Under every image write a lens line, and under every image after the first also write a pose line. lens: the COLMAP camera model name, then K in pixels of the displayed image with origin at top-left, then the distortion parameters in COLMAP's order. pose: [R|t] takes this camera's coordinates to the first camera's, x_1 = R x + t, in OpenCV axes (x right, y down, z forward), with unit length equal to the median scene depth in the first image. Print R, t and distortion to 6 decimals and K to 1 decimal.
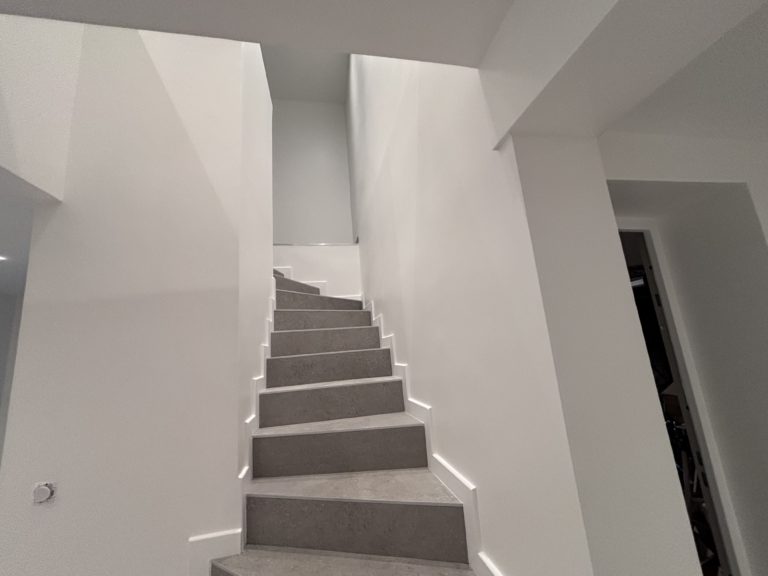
lens RADIAL K [[308.8, 0, 384.0], [0, 308.8, 288.0], [0, 0, 1]] dist [-0.000807, 0.000734]
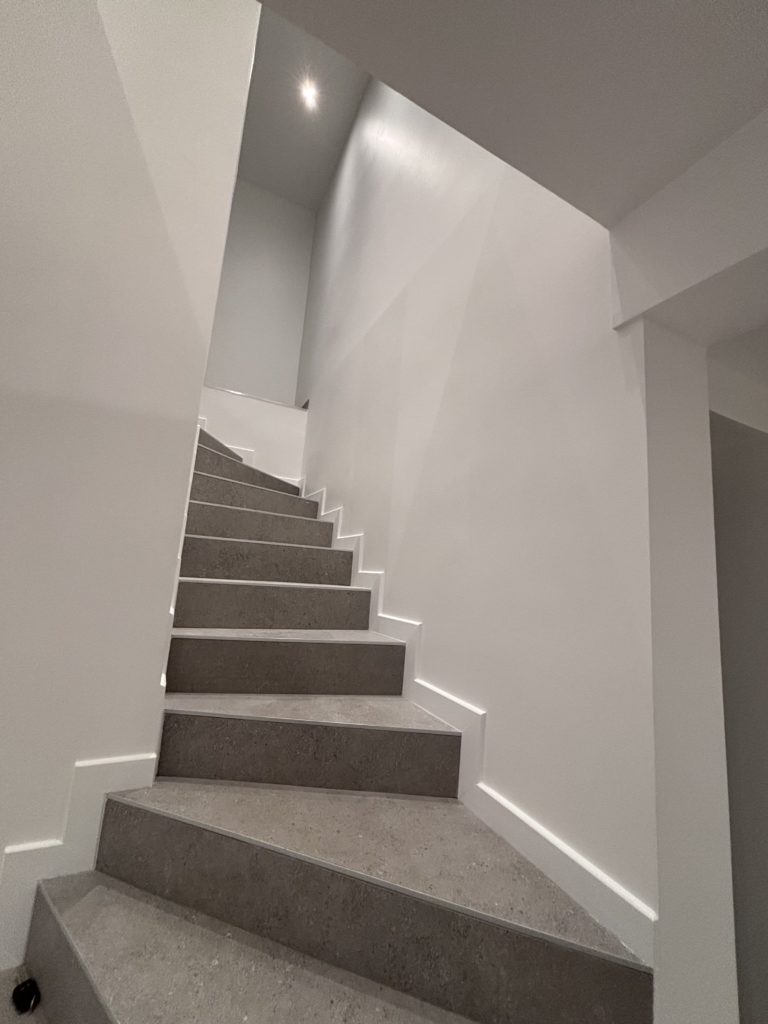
lens RADIAL K [[411.8, 0, 384.0], [0, 411.8, 512.0], [0, 0, 1]] dist [-0.000807, 0.000734]
pose [[0.953272, 0.183967, 0.239641, -0.280366], [-0.195159, 0.980487, 0.023627, 0.099695], [-0.230619, -0.069291, 0.970574, -0.010516]]
